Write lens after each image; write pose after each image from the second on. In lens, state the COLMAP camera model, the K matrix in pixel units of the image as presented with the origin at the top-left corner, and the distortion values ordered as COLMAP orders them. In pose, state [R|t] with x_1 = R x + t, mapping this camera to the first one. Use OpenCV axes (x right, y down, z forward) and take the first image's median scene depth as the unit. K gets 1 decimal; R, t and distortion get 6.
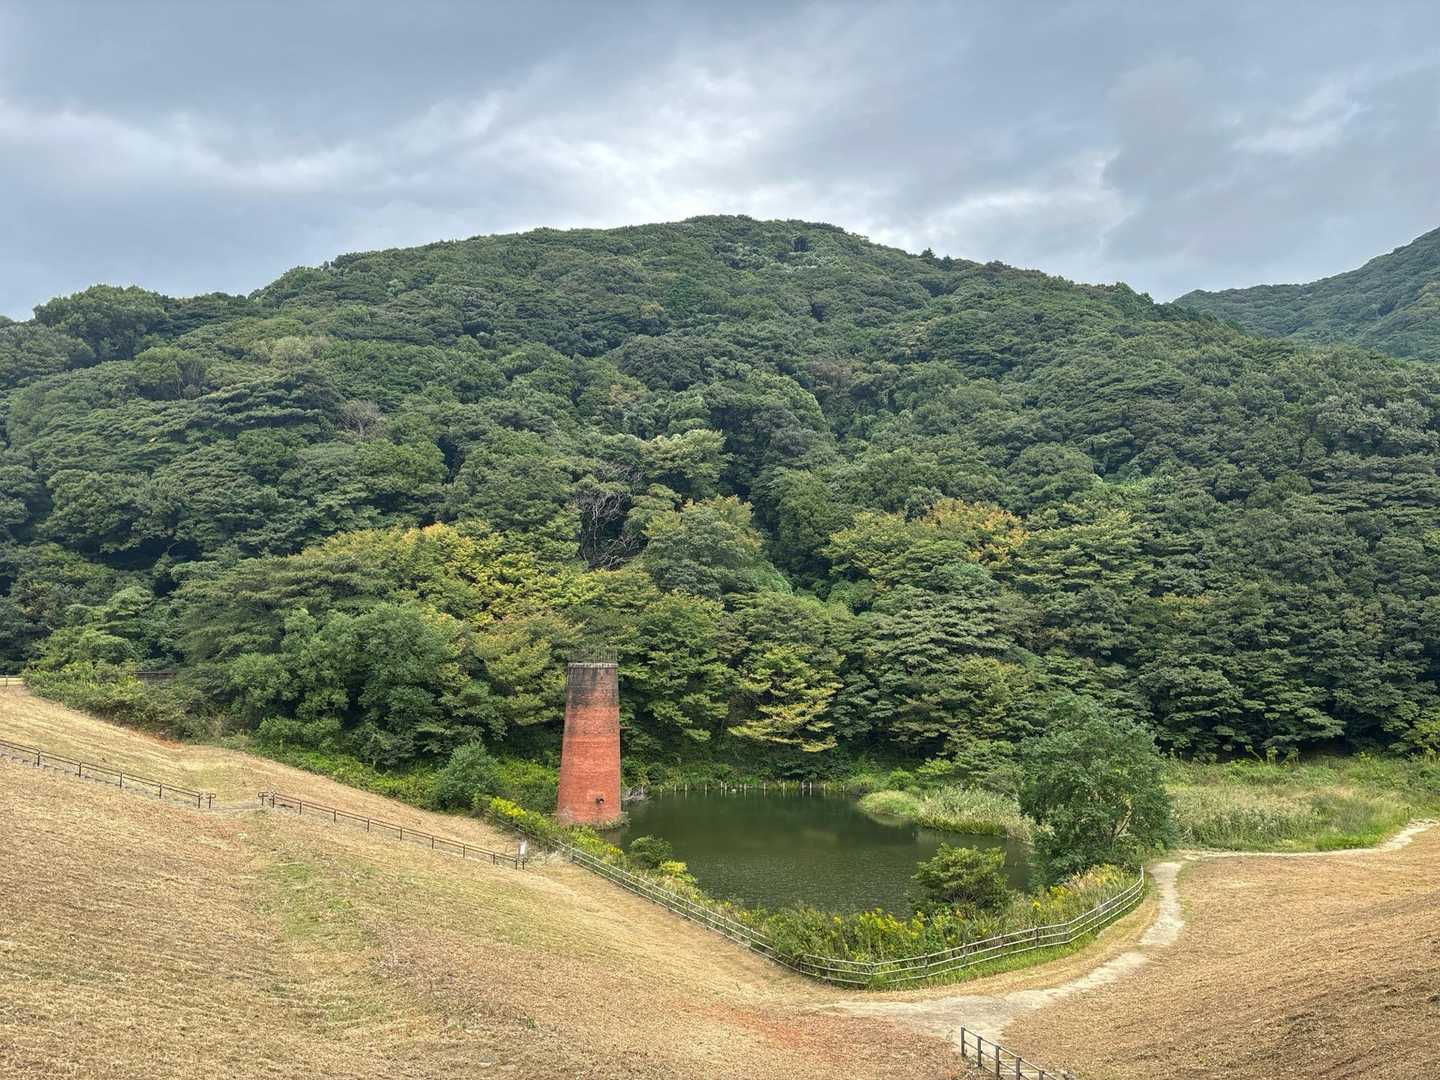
lens RADIAL K [[1034.2, 0, 723.4], [0, 1034.2, 540.8], [0, 0, 1]] dist [0.067675, -0.069220]
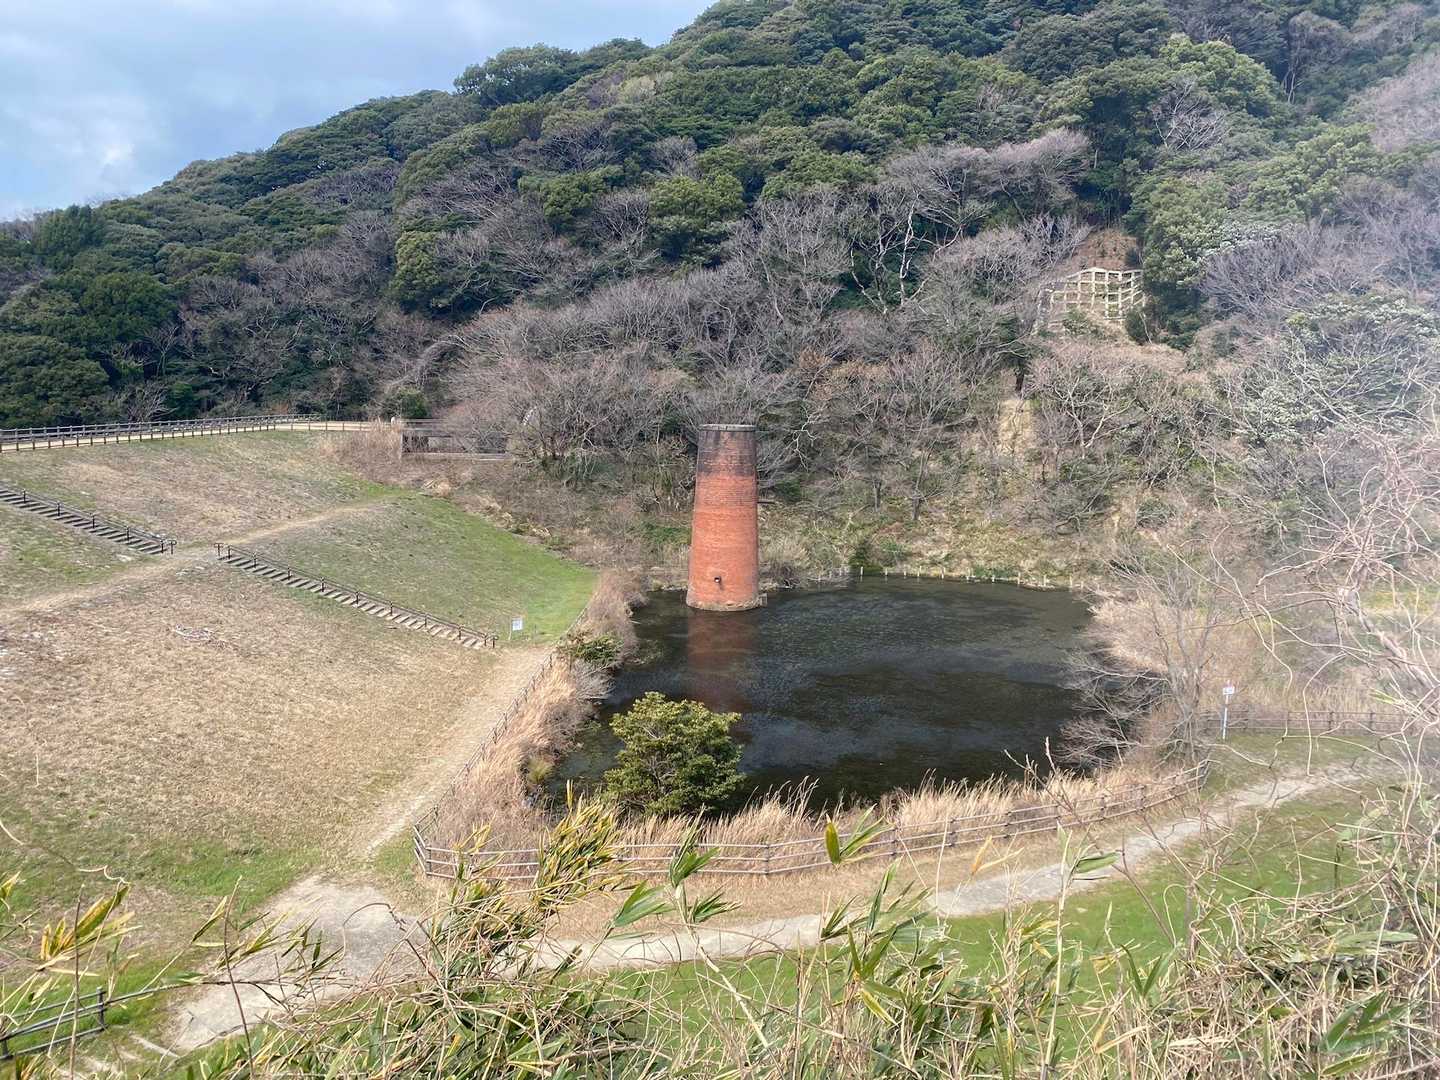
lens RADIAL K [[1034.2, 0, 723.4], [0, 1034.2, 540.8], [0, 0, 1]] dist [0.067675, -0.069220]
pose [[0.888829, 0.070120, -0.452841, 0.133981], [0.037467, 0.973794, 0.224326, 0.010357], [0.456704, -0.216355, 0.862909, 0.120824]]
